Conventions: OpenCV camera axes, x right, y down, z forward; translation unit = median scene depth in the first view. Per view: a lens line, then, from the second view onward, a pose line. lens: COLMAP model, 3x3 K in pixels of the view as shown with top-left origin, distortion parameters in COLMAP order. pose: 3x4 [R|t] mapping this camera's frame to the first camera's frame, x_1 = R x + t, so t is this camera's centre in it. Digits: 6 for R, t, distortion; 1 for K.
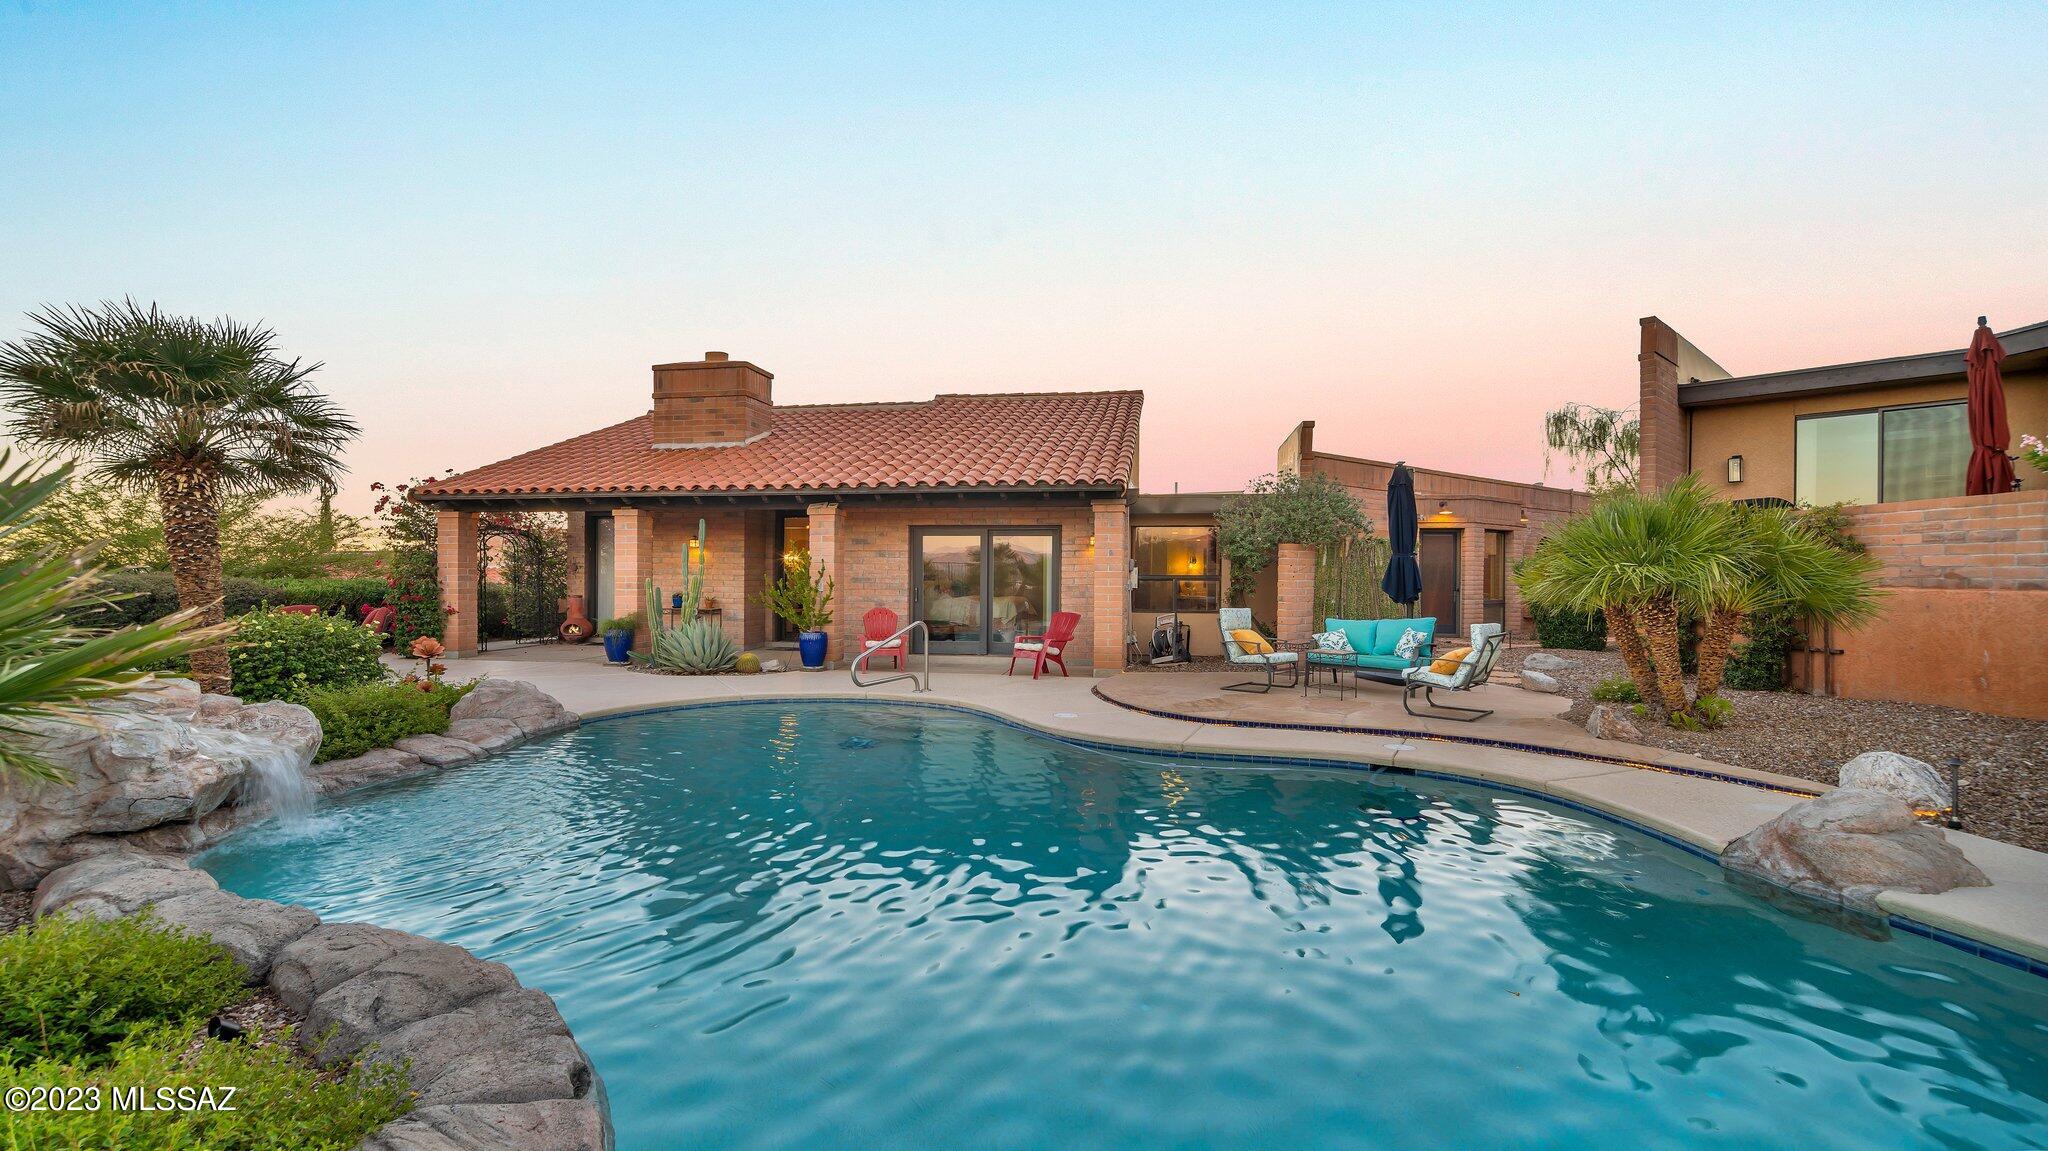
lens RADIAL K [[851.6, 0, 1028.1], [0, 851.6, 578.3], [0, 0, 1]] dist [-0.022888, 0.001307]
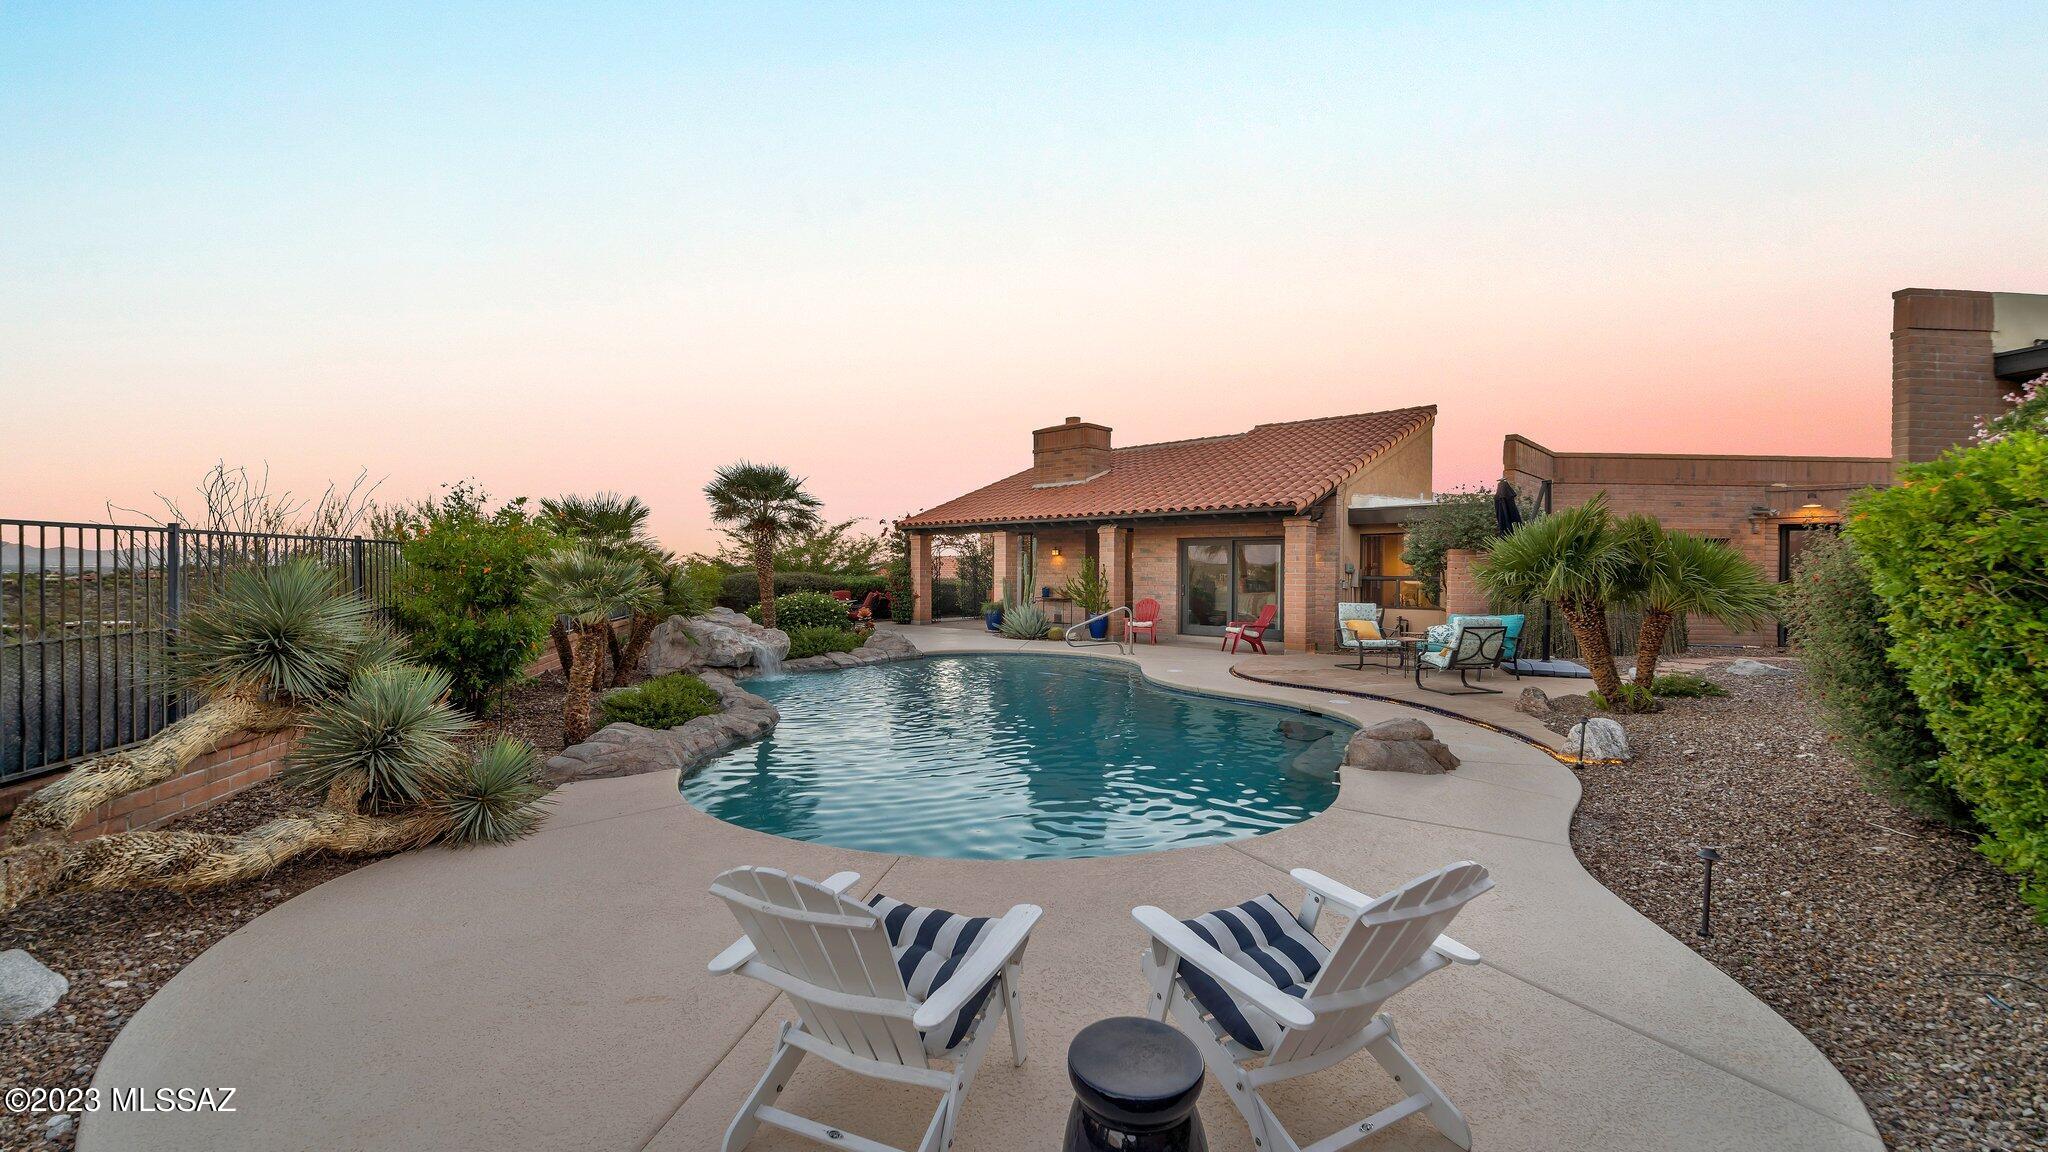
lens RADIAL K [[851.6, 0, 1023.4], [0, 851.6, 571.3], [0, 0, 1]] dist [-0.022888, 0.001307]
pose [[0.816387, 0.000996, -0.577504, 0.459636], [-0.004200, 0.999982, -0.004214, -0.003768], [0.577490, 0.005865, 0.816377, -0.244447]]
